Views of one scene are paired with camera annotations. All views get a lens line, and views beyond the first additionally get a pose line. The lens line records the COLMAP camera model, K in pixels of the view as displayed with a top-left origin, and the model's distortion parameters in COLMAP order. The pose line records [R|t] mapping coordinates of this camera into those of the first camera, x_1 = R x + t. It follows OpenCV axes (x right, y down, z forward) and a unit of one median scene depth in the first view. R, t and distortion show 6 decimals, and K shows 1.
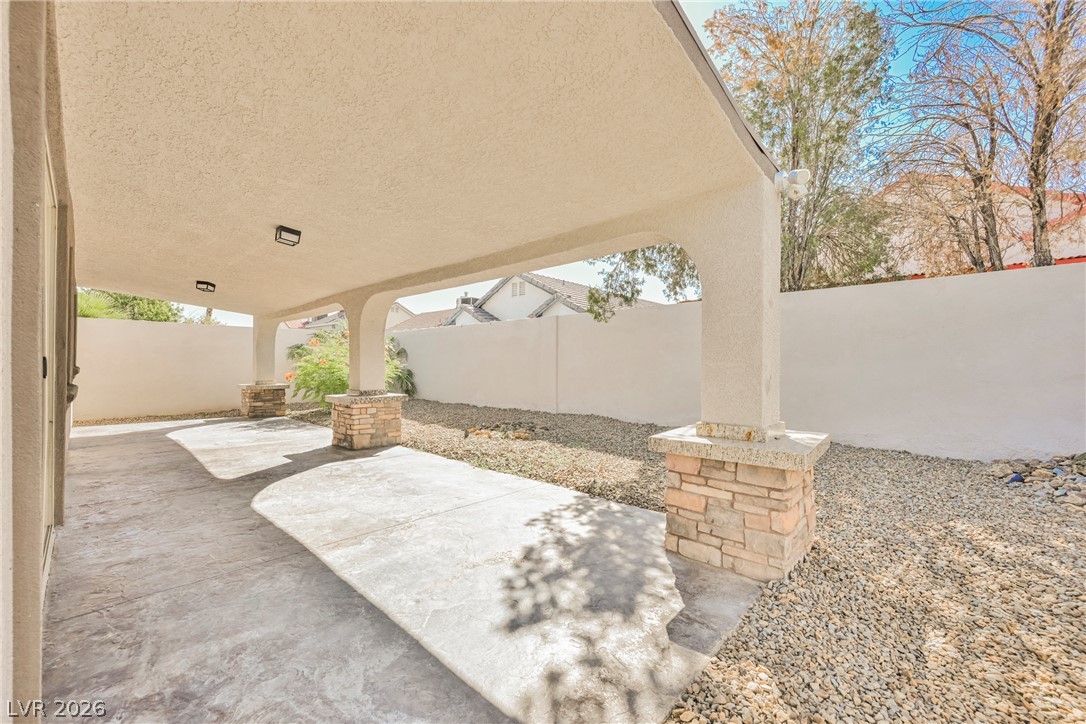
lens RADIAL K [[424.7, 0, 531.7], [0, 424.7, 361.2], [0, 0, 1]] dist [-0.001280, 0.000181]
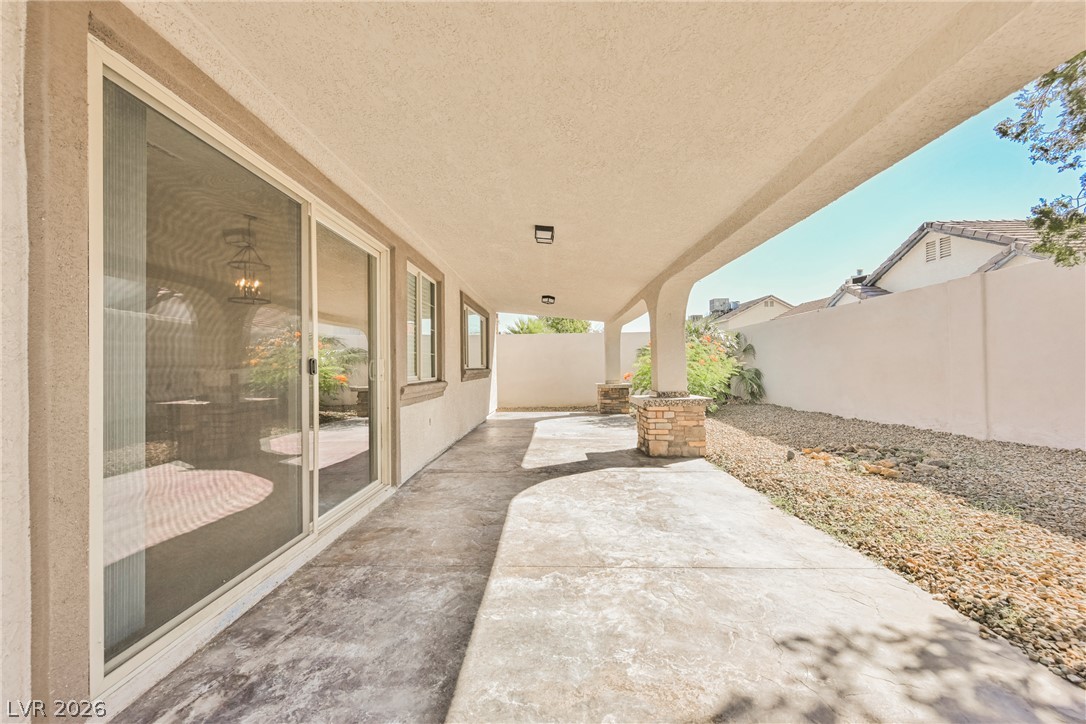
lens RADIAL K [[424.7, 0, 549.4], [0, 424.7, 361.1], [0, 0, 1]] dist [-0.001280, 0.000181]
pose [[0.681456, -0.024661, -0.731444, 0.155832], [0.022683, 0.999664, -0.012572, 0.015447], [0.731508, -0.008024, 0.681786, 0.324718]]
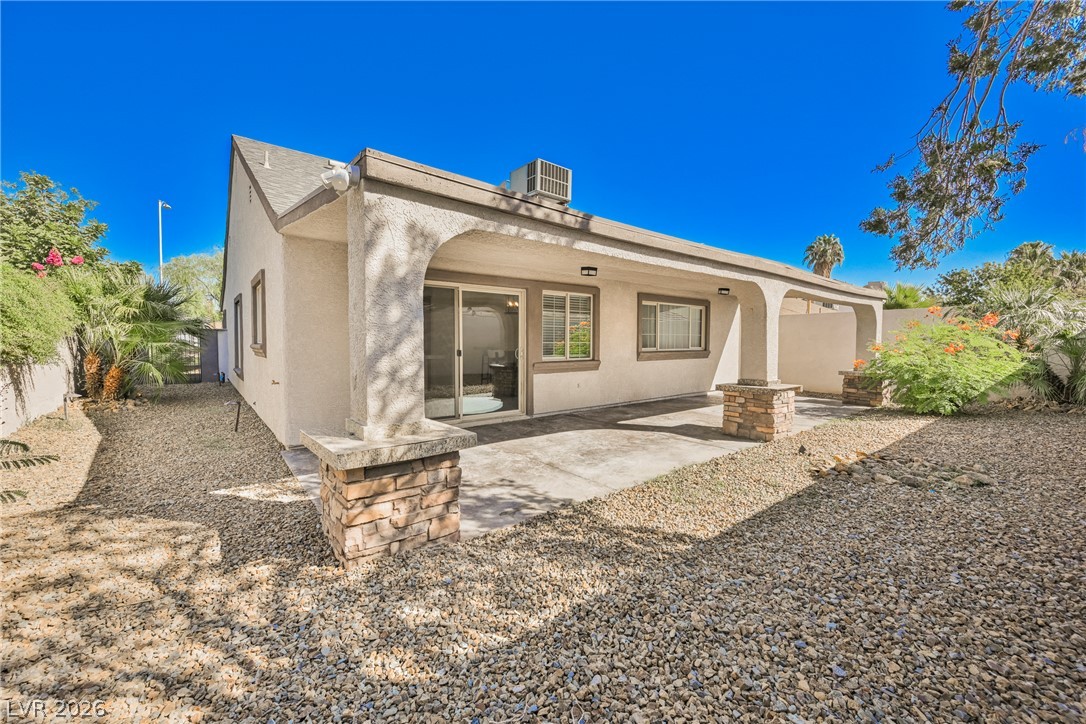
lens RADIAL K [[424.7, 0, 541.0], [0, 424.7, 362.0], [0, 0, 1]] dist [-0.001280, 0.000181]
pose [[-0.135093, 0.038843, -0.990071, 0.982373], [0.007612, 0.999242, 0.038164, -0.016779], [0.990804, -0.002381, -0.135286, 1.021373]]
